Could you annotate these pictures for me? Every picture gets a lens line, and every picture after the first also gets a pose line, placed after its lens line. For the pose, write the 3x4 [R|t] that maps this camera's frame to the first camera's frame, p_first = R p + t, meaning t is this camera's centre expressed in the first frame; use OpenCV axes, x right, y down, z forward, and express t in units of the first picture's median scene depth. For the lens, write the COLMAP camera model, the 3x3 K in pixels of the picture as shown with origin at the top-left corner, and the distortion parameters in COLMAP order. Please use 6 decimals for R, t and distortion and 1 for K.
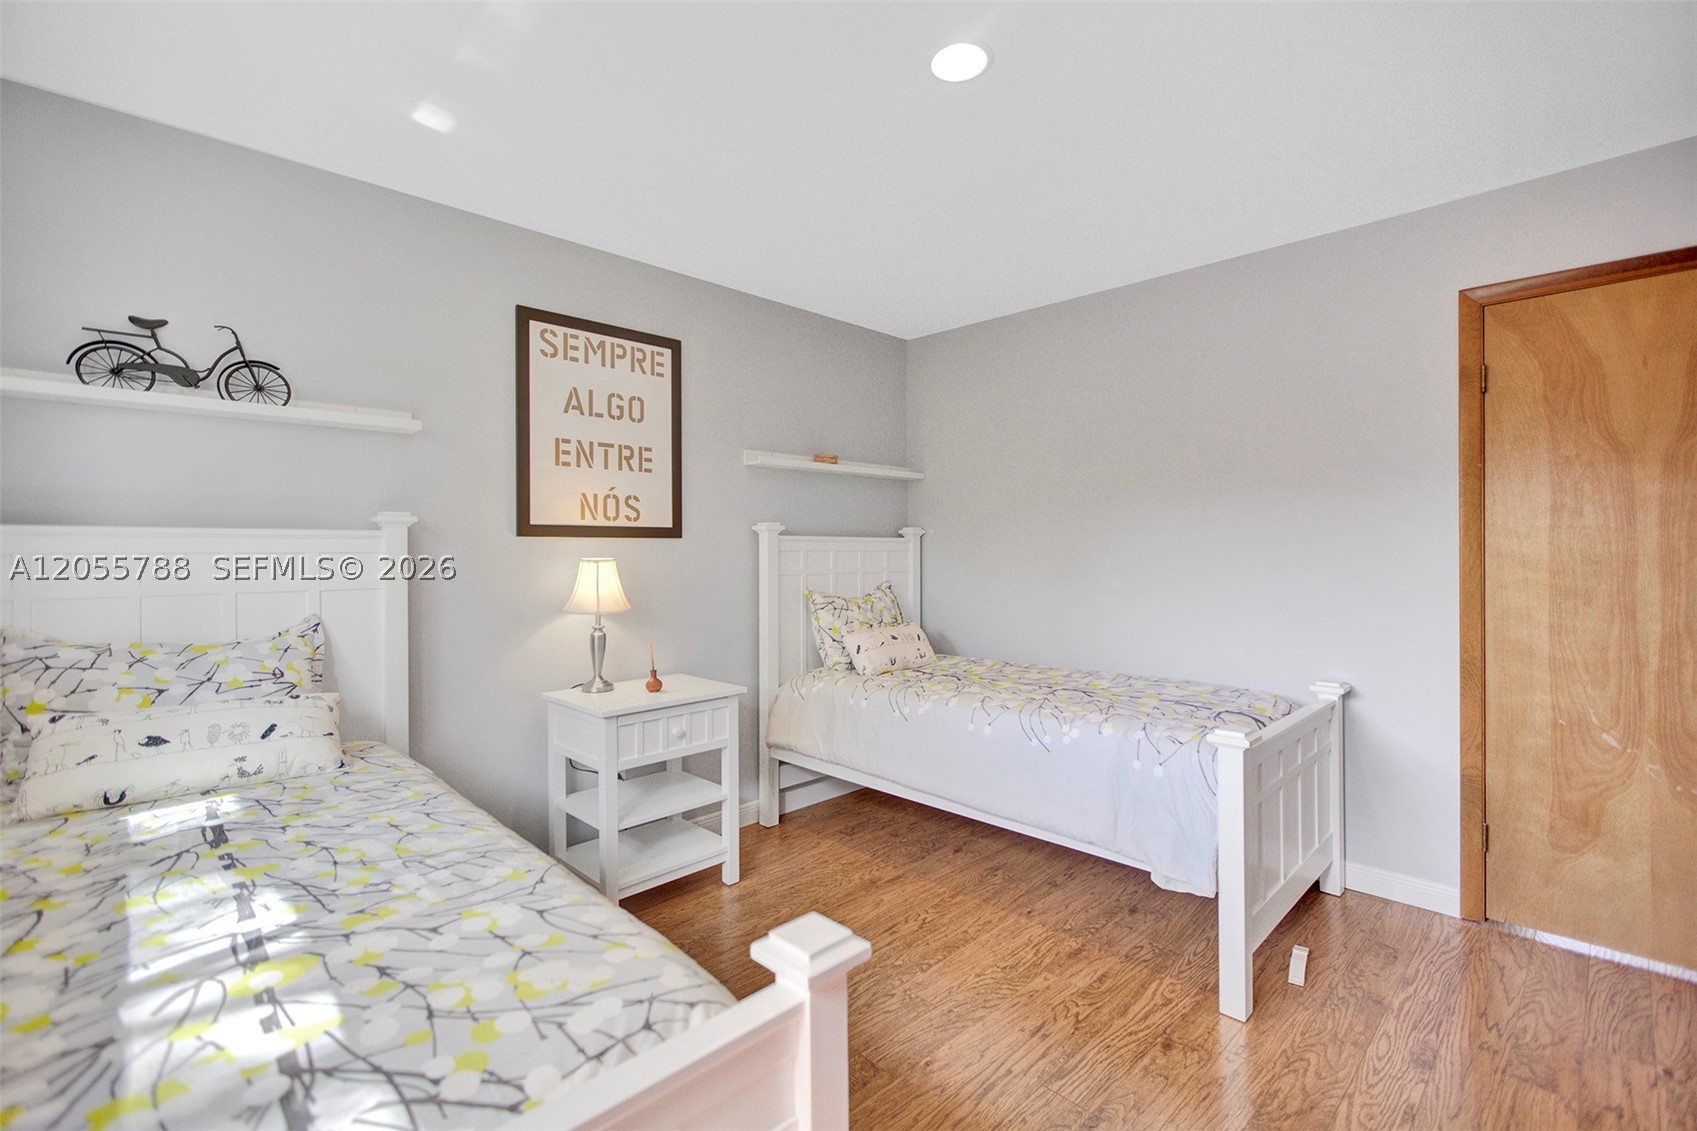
lens RADIAL K [[755.2, 0, 850.8], [0, 755.2, 541.0], [0, 0, 1]] dist [-0.007681, 0.003443]
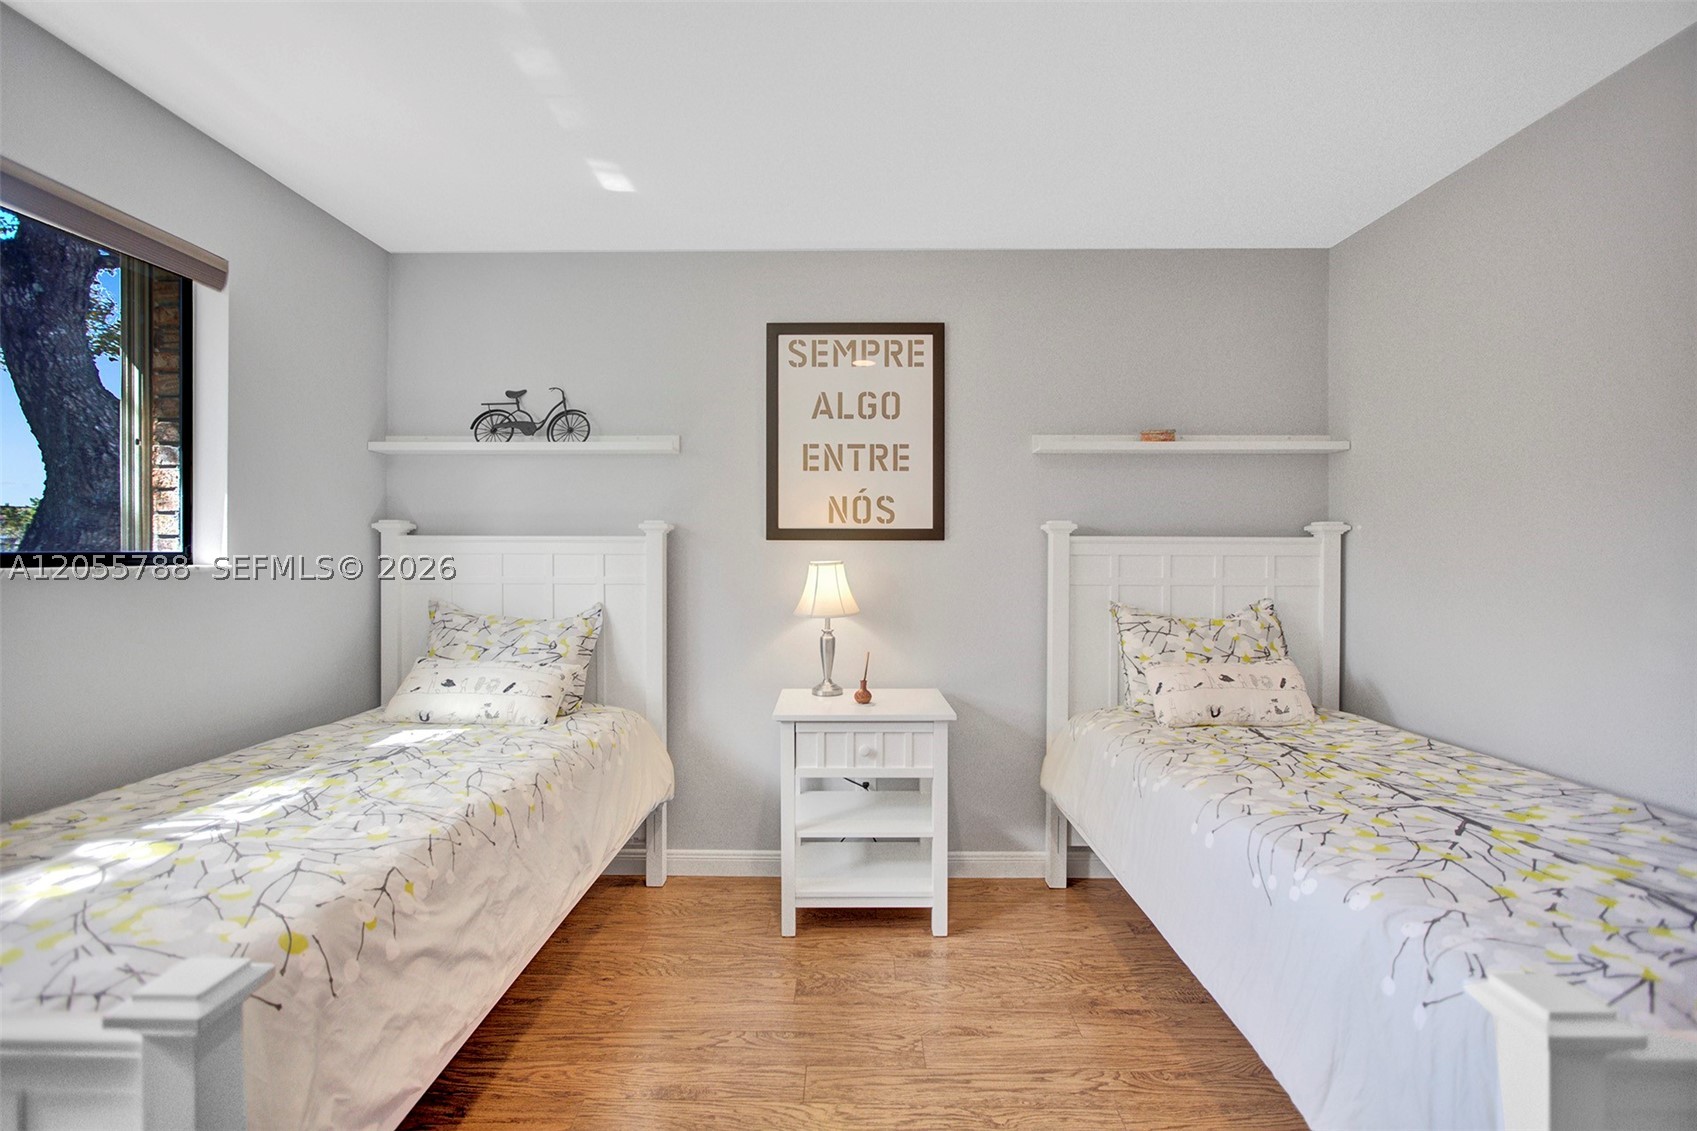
lens RADIAL K [[755.2, 0, 845.2], [0, 755.2, 552.2], [0, 0, 1]] dist [-0.007681, 0.003443]
pose [[0.699810, 0.004418, -0.714316, 0.479905], [0.004574, 0.999933, 0.010665, 0.000393], [0.714315, -0.010730, 0.699743, 0.390078]]
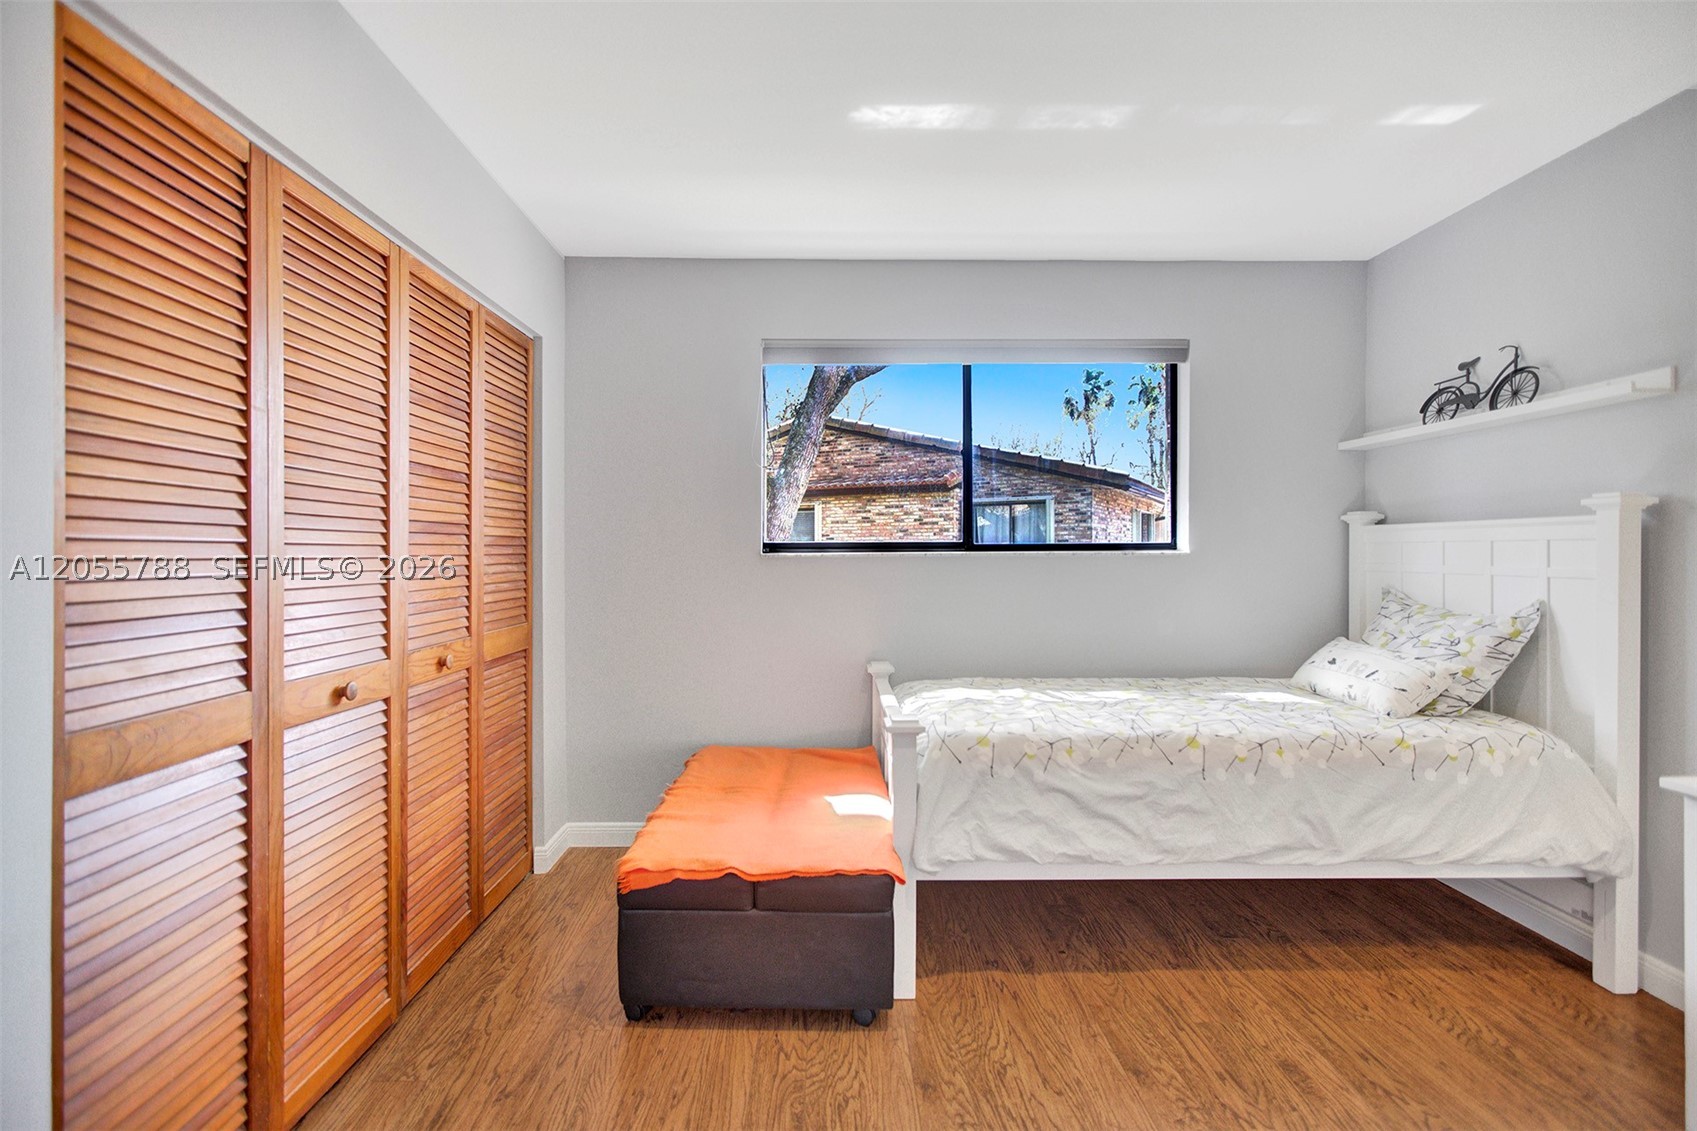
lens RADIAL K [[755.2, 0, 834.0], [0, 755.2, 555.3], [0, 0, 1]] dist [-0.007681, 0.003443]
pose [[-0.696981, 0.008539, -0.717039, 0.683386], [0.012964, 0.999916, -0.000694, 0.024105], [0.716972, -0.009779, -0.697033, 0.995299]]
